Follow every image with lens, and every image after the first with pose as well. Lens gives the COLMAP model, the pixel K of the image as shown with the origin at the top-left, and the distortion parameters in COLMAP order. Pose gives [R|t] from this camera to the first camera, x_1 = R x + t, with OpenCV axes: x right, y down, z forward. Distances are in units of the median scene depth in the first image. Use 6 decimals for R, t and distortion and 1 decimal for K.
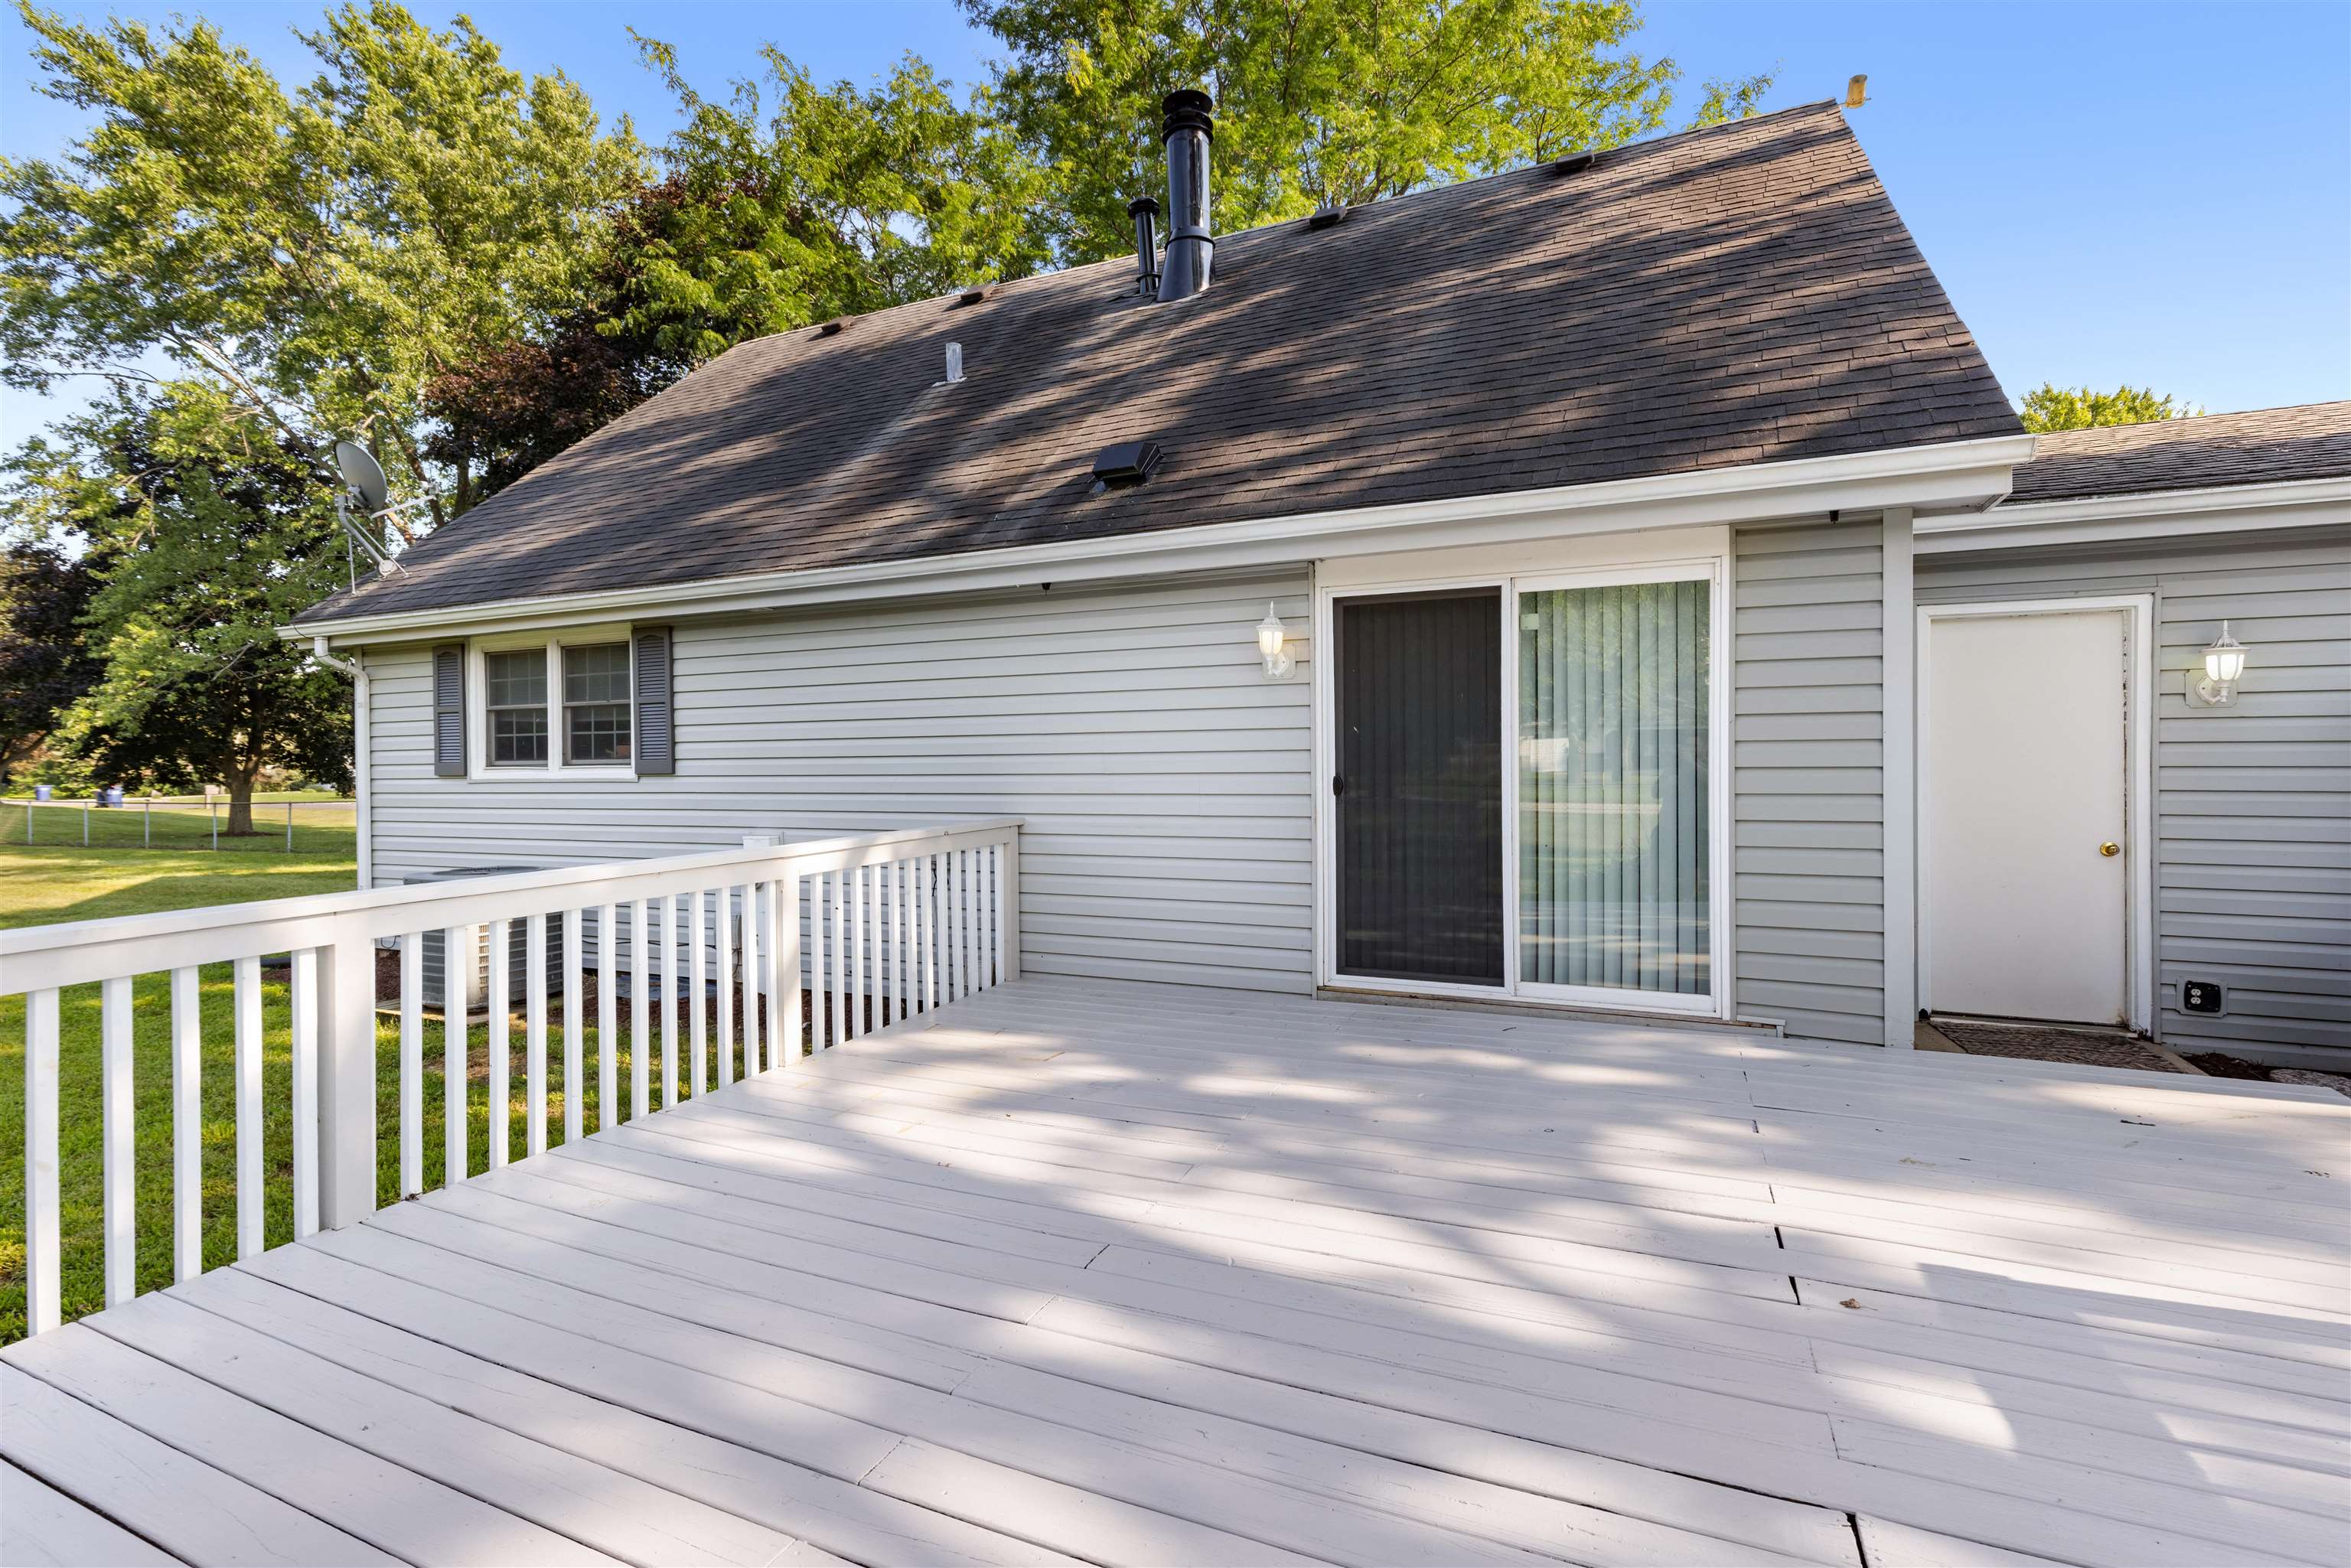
lens RADIAL K [[1066.6, 0, 1168.9], [0, 1066.6, 768.4], [0, 0, 1]] dist [0.003291, -0.000015]
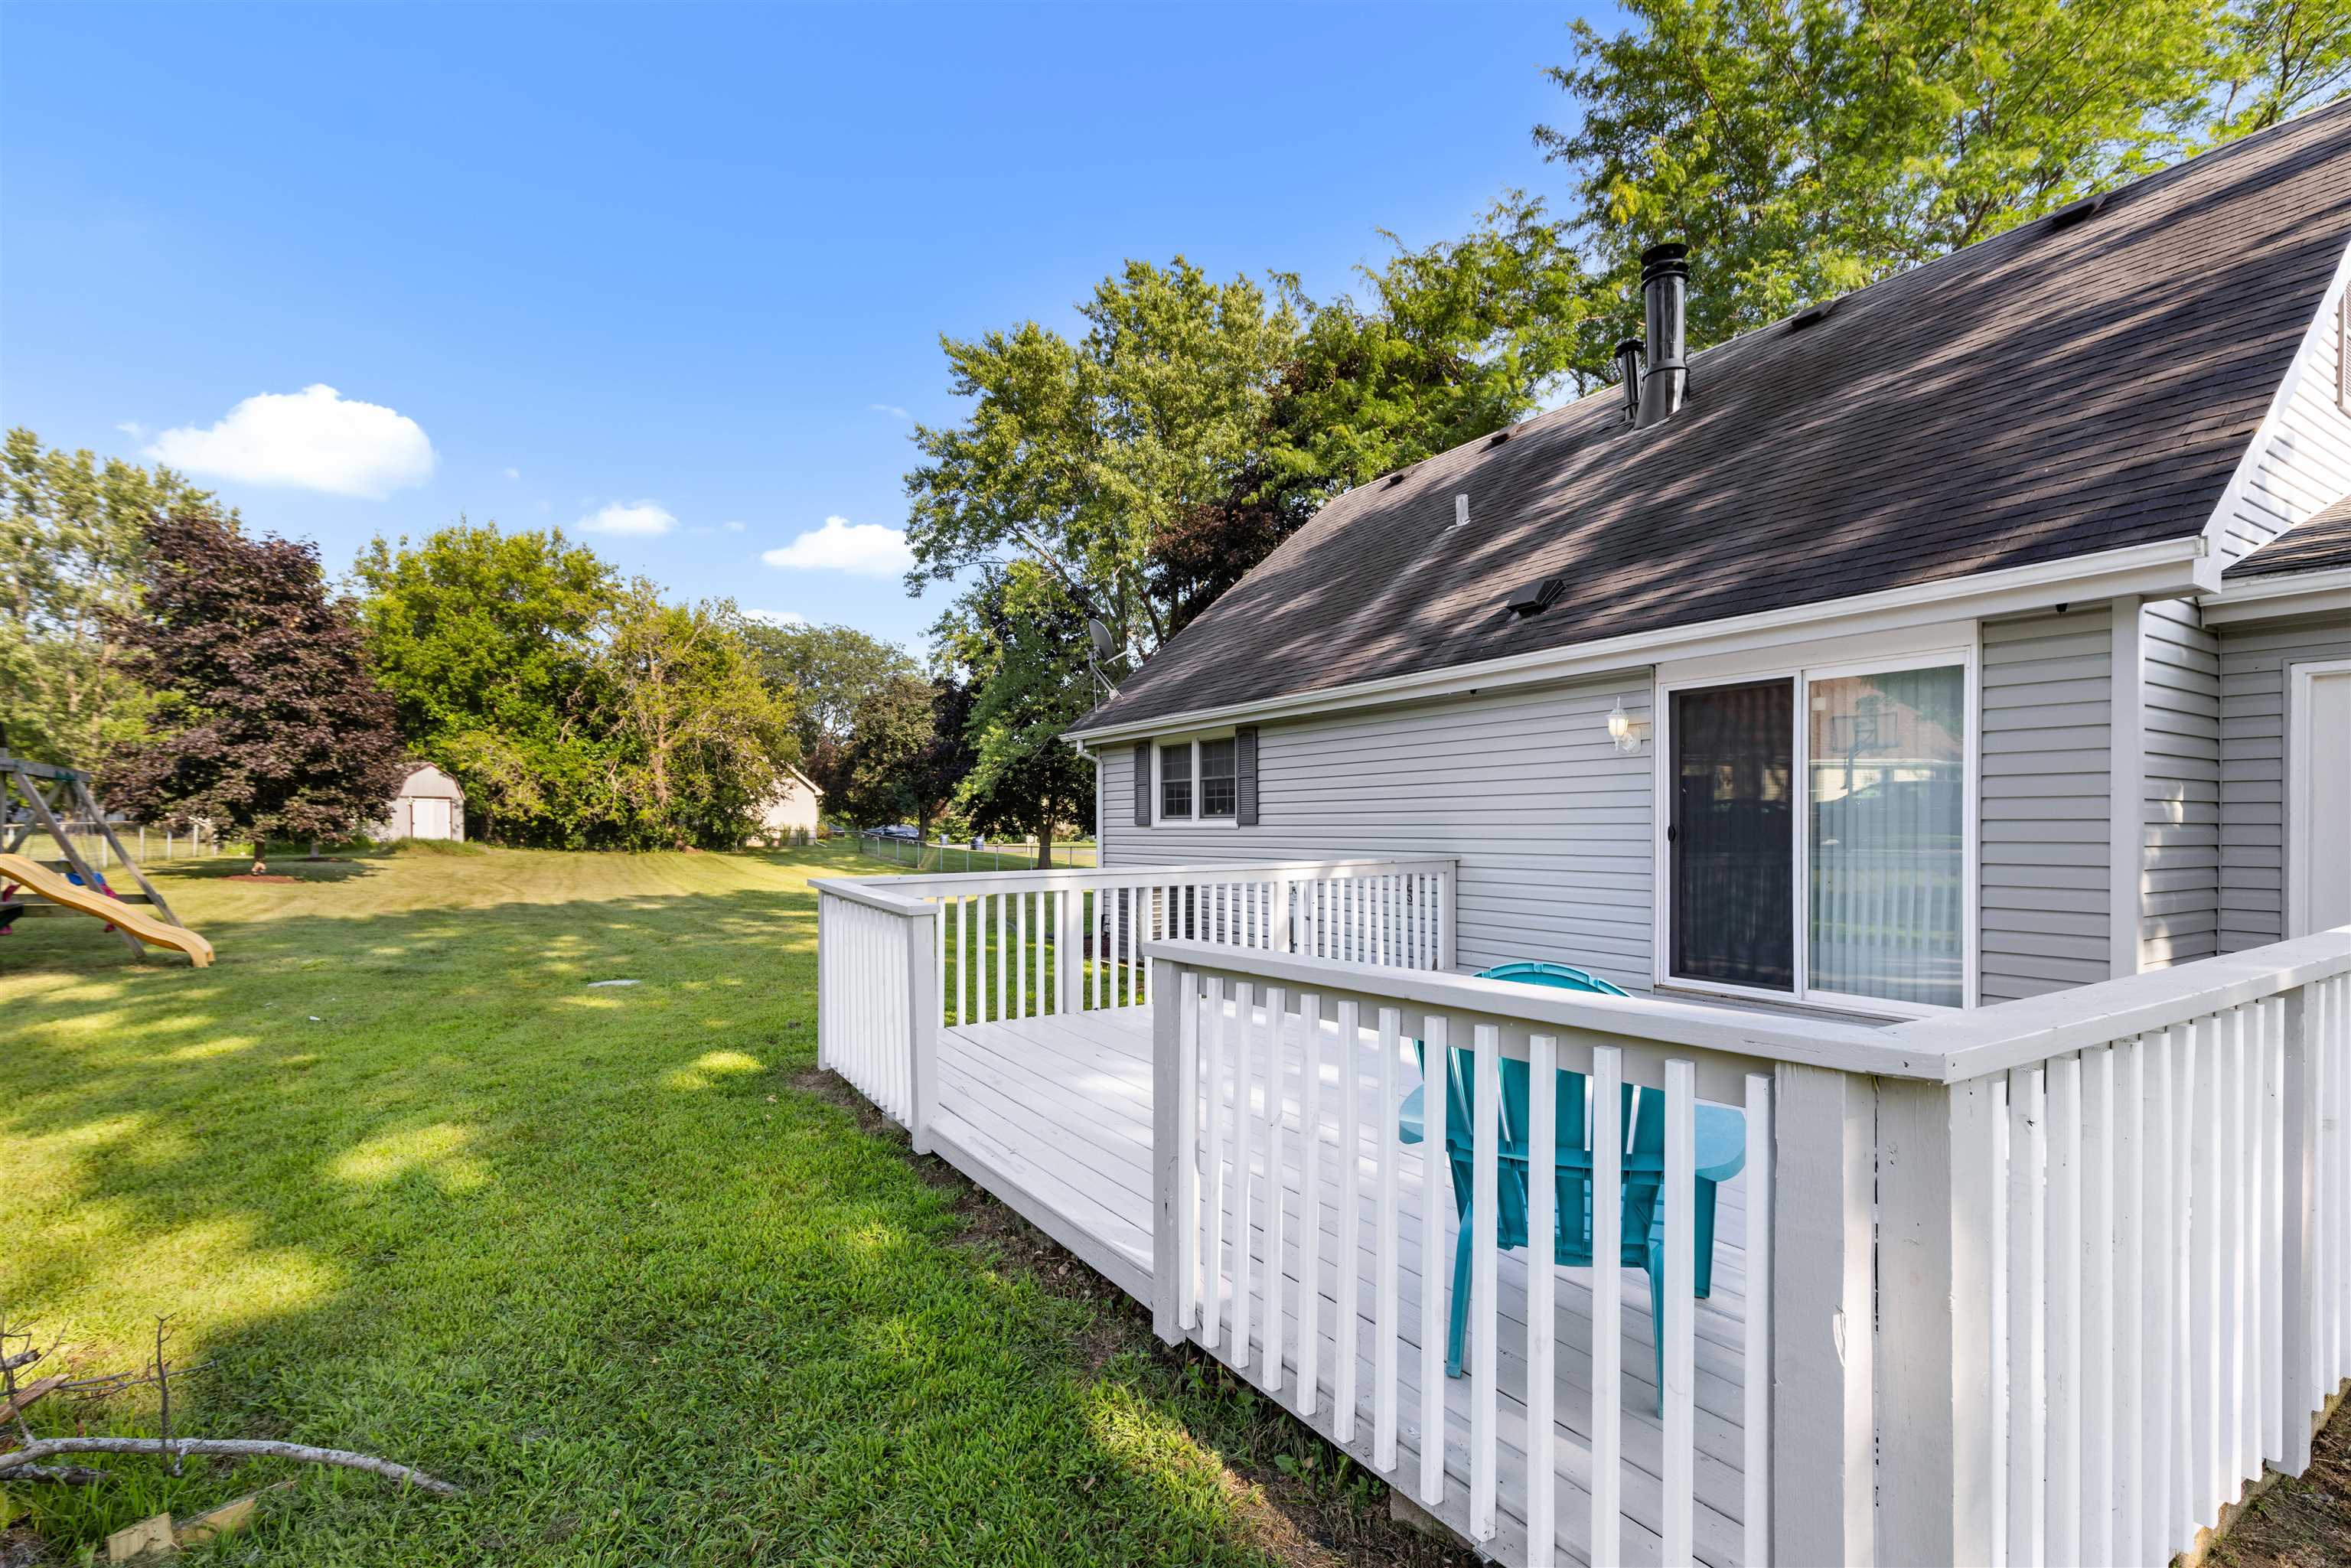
lens RADIAL K [[1067.7, 0, 1184.0], [0, 1067.7, 842.5], [0, 0, 1]] dist [0.001020, -0.000343]
pose [[0.832668, 0.016807, -0.553518, 0.108899], [-0.010176, 0.999835, 0.015052, 0.003742], [0.553679, -0.006901, 0.832701, -0.121372]]
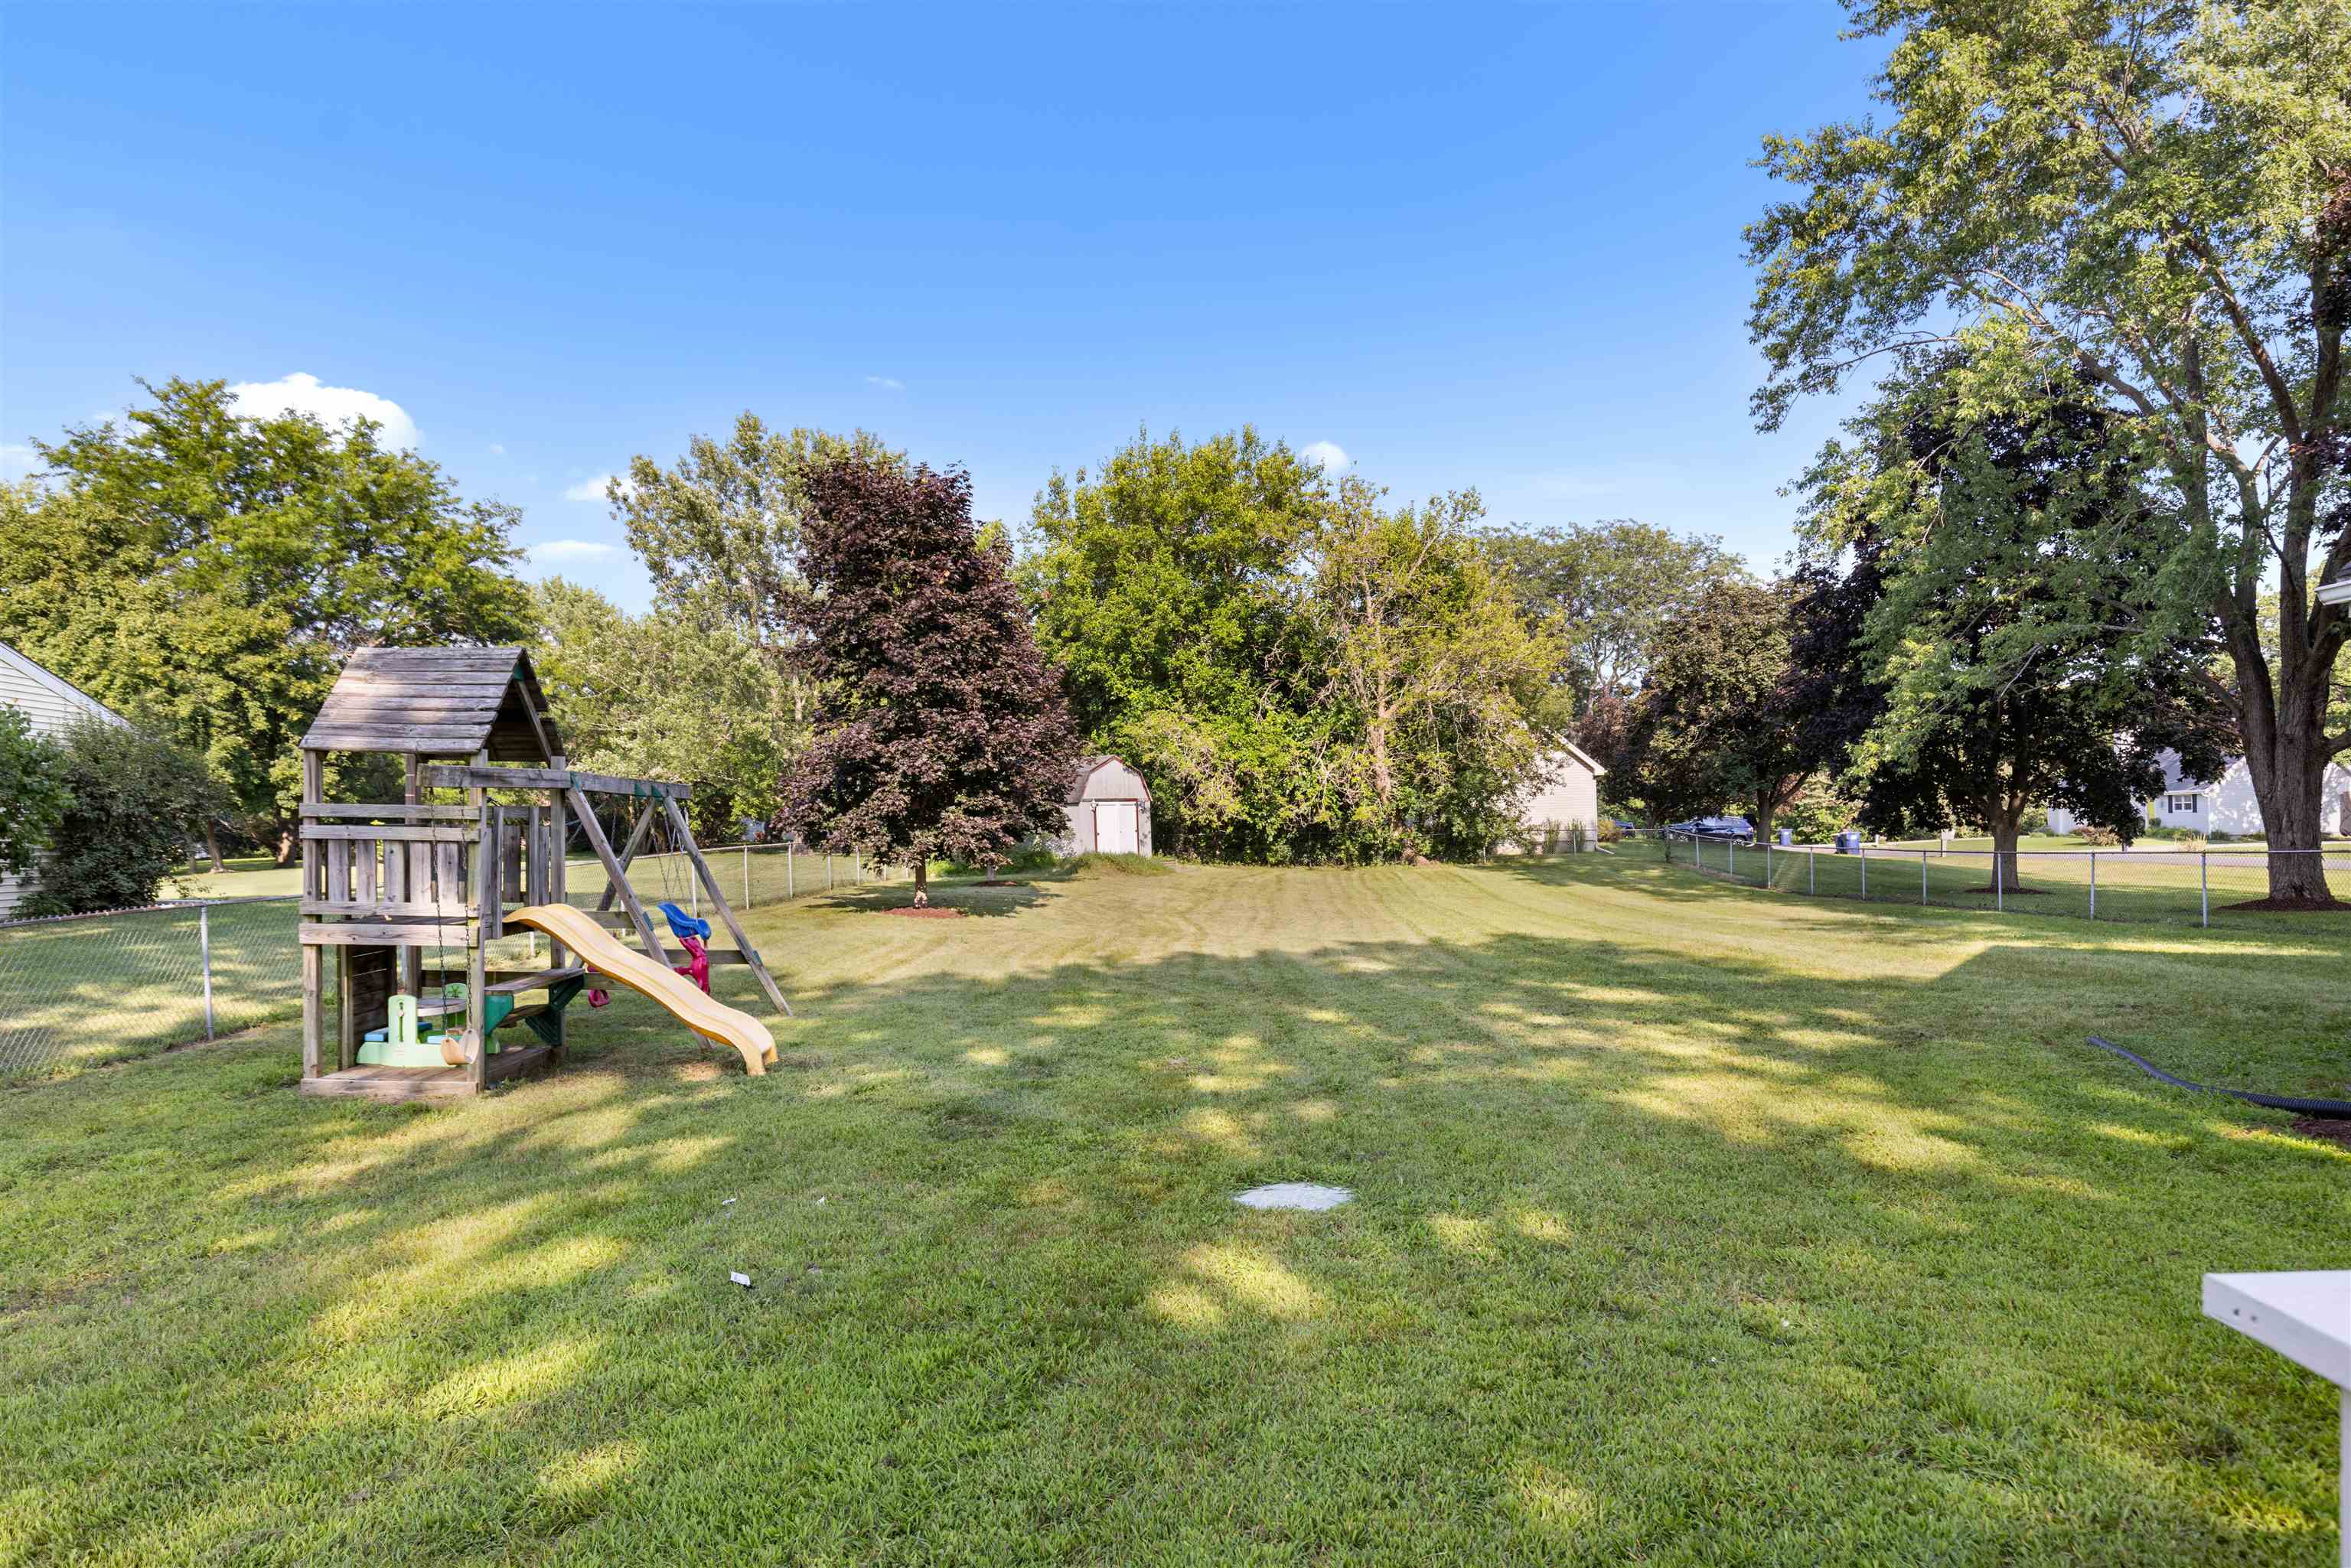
lens RADIAL K [[1497.9, 0, 1174.0], [0, 1497.9, 848.7], [0, 0, 1]] dist [0.004556, 0.001857]
pose [[0.379574, 0.009105, -0.925117, -0.117110], [0.019170, 0.999659, 0.017704, -0.001843], [0.924963, -0.024454, 0.379270, 0.010967]]
